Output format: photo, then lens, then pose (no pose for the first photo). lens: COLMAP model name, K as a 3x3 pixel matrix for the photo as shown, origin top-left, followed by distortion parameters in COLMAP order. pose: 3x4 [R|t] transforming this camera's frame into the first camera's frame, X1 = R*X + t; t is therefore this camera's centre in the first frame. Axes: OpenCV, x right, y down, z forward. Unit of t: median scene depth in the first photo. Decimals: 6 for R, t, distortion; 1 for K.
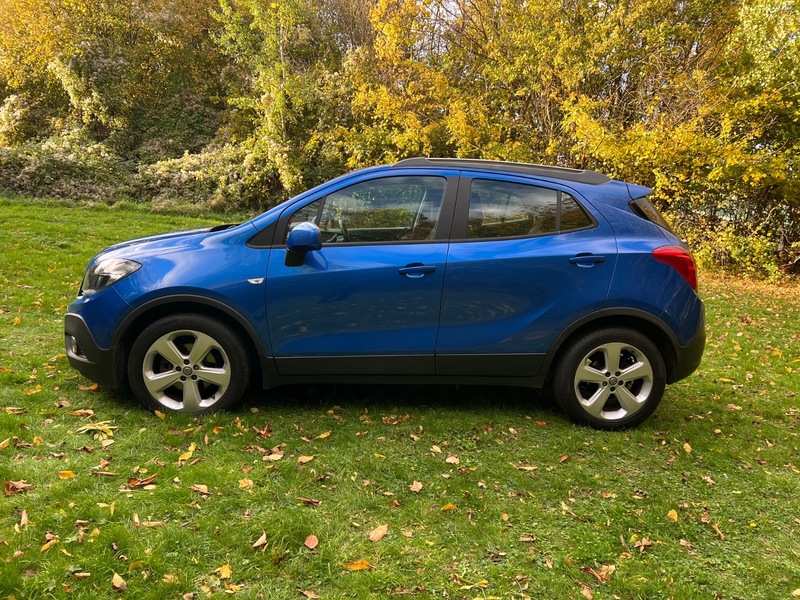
lens RADIAL K [[617.1, 0, 403.5], [0, 617.1, 301.9], [0, 0, 1]] dist [0.053433, -0.056224]
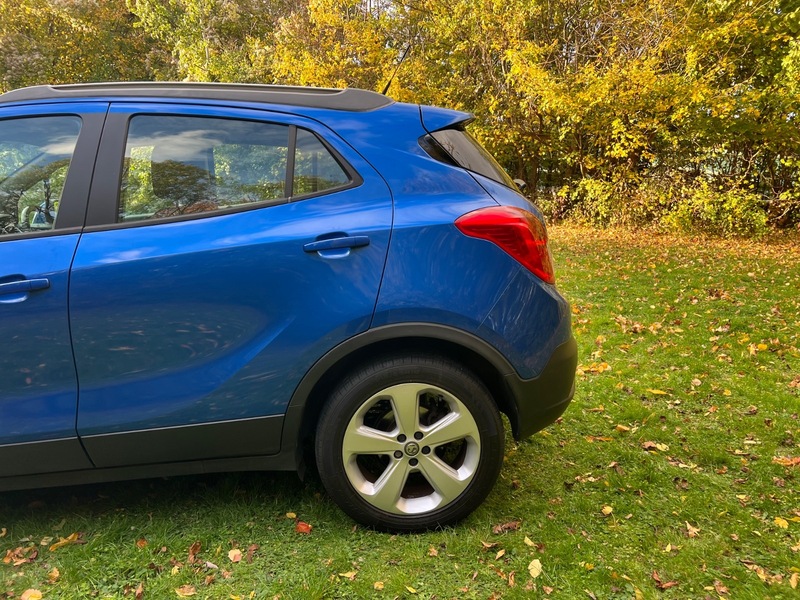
lens RADIAL K [[617.1, 0, 406.9], [0, 617.1, 310.3], [0, 0, 1]] dist [0.053433, -0.056224]
pose [[0.996463, -0.083322, -0.010937, 0.335240], [0.083669, 0.995830, 0.036365, -0.021777], [0.007861, -0.037151, 0.999279, 0.409764]]
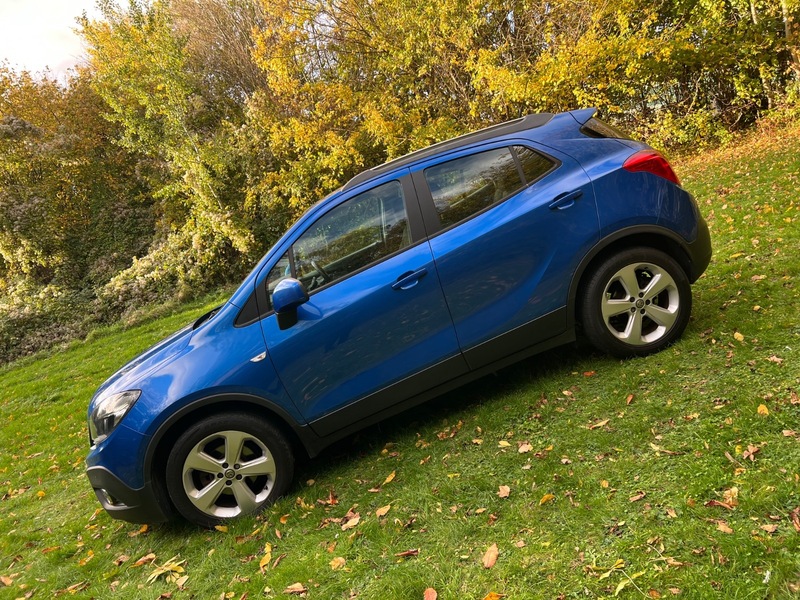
lens RADIAL K [[617.1, 0, 408.0], [0, 617.1, 295.1], [0, 0, 1]] dist [0.053433, -0.056224]
pose [[0.916554, -0.398907, 0.028318, -0.015658], [0.399334, 0.916736, -0.011273, -0.017731], [-0.021463, 0.021640, 0.999535, 0.037155]]
